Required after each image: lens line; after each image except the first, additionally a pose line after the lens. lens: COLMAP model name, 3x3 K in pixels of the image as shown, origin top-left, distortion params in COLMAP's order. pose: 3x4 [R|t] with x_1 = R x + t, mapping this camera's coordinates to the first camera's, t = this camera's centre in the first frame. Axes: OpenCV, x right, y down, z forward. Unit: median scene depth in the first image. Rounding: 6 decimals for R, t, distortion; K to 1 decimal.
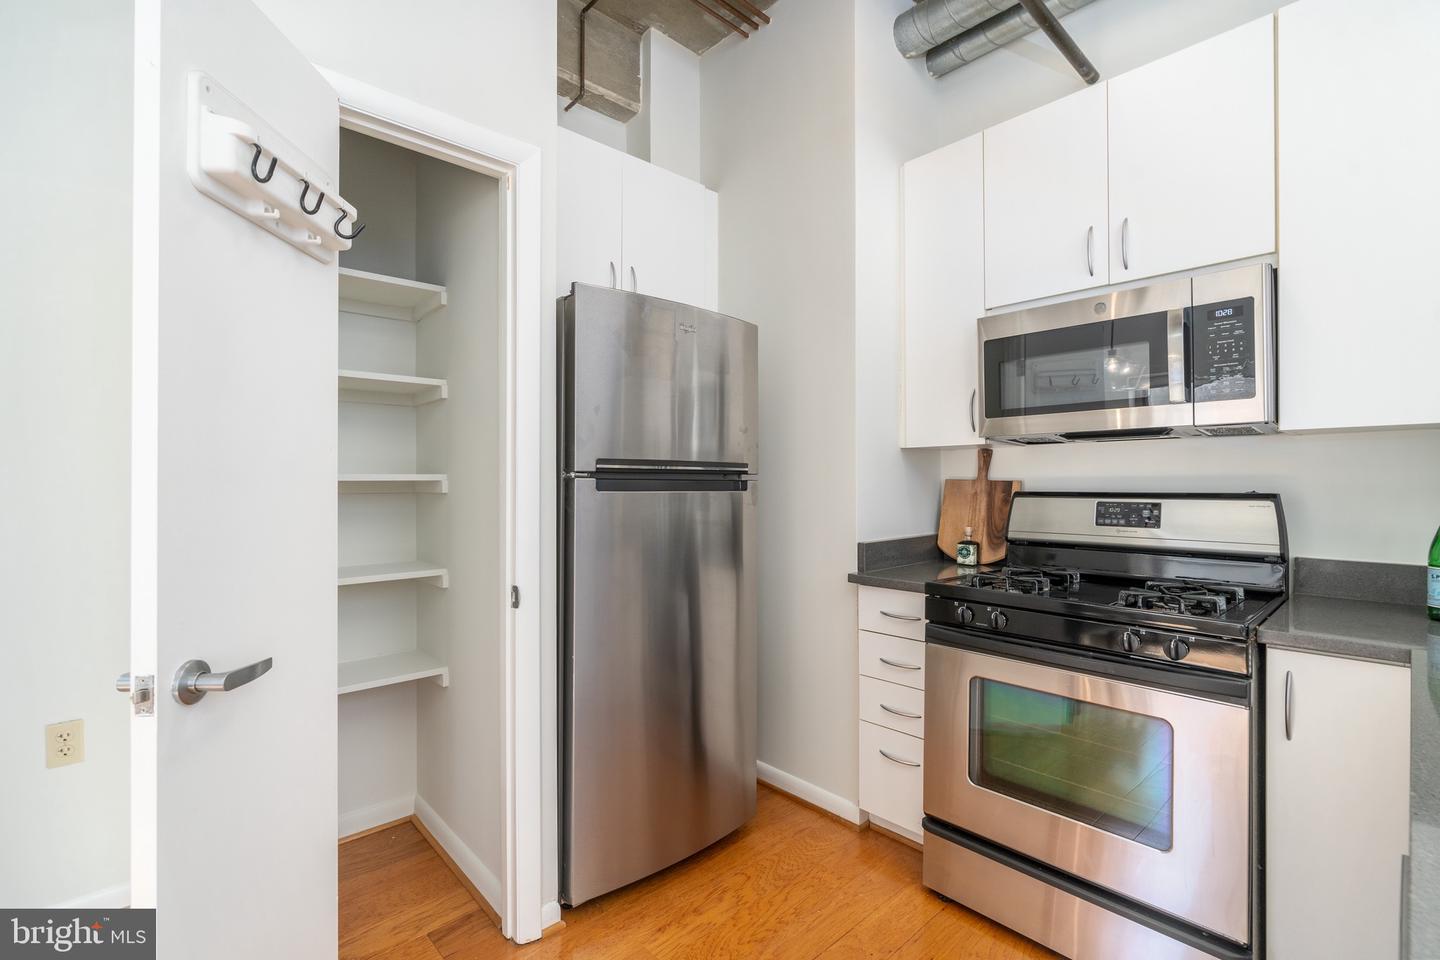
lens RADIAL K [[651.5, 0, 723.9], [0, 651.5, 481.9], [0, 0, 1]] dist [-0.004426, -0.000289]
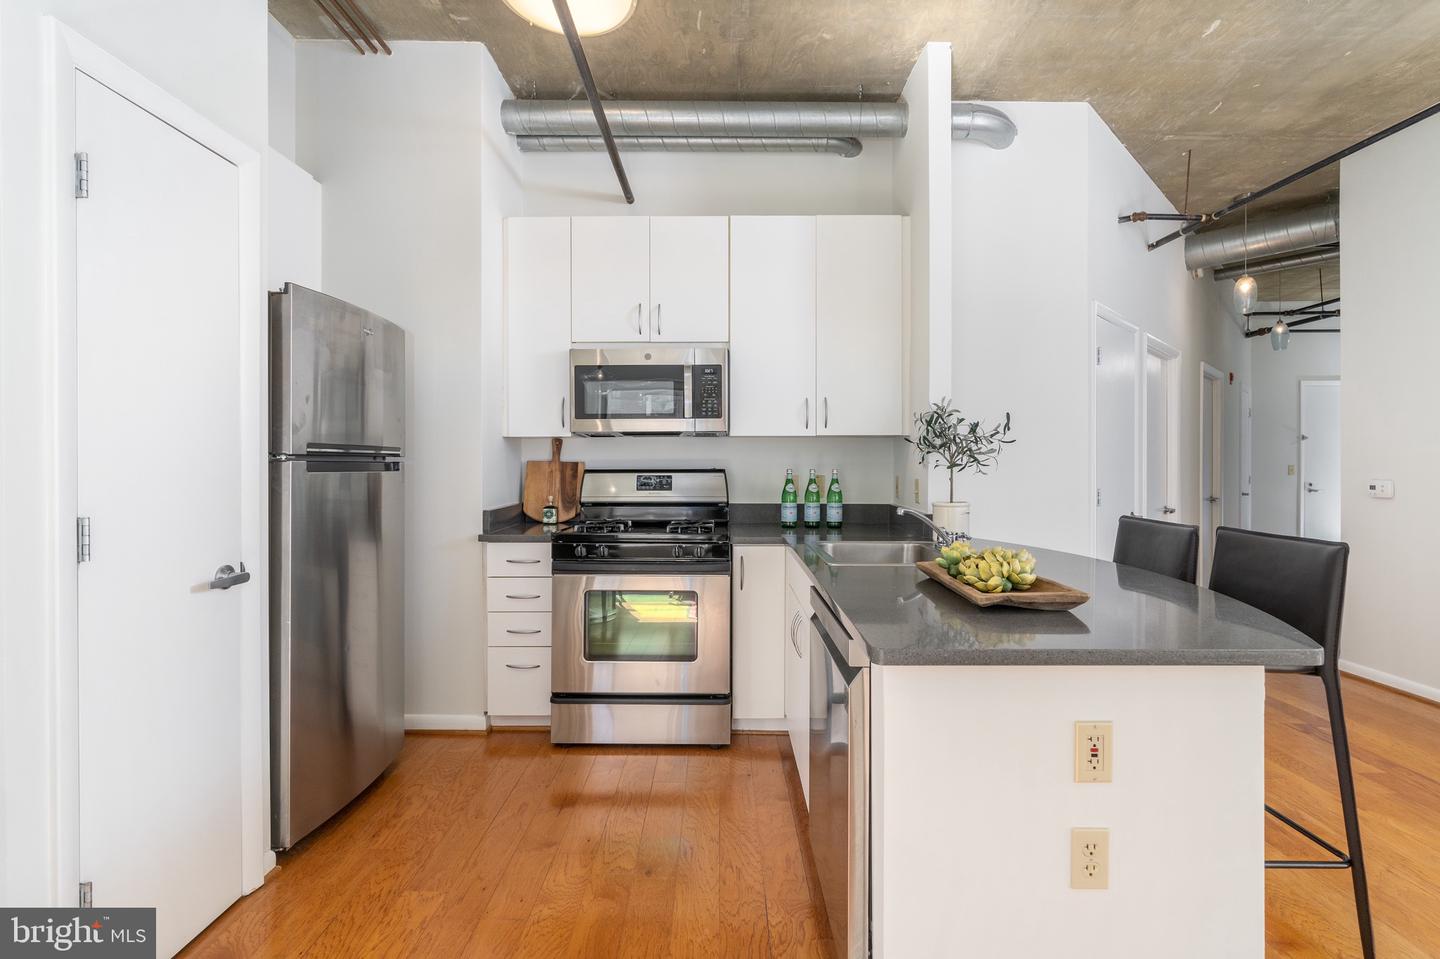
lens RADIAL K [[655.5, 0, 710.7], [0, 655.5, 475.4], [0, 0, 1]] dist [-0.003067, 0.000242]
pose [[0.698161, -0.014966, 0.715785, -0.426586], [0.000106, 0.999784, 0.020801, -0.002879], [-0.715941, -0.014446, 0.698011, -0.230140]]
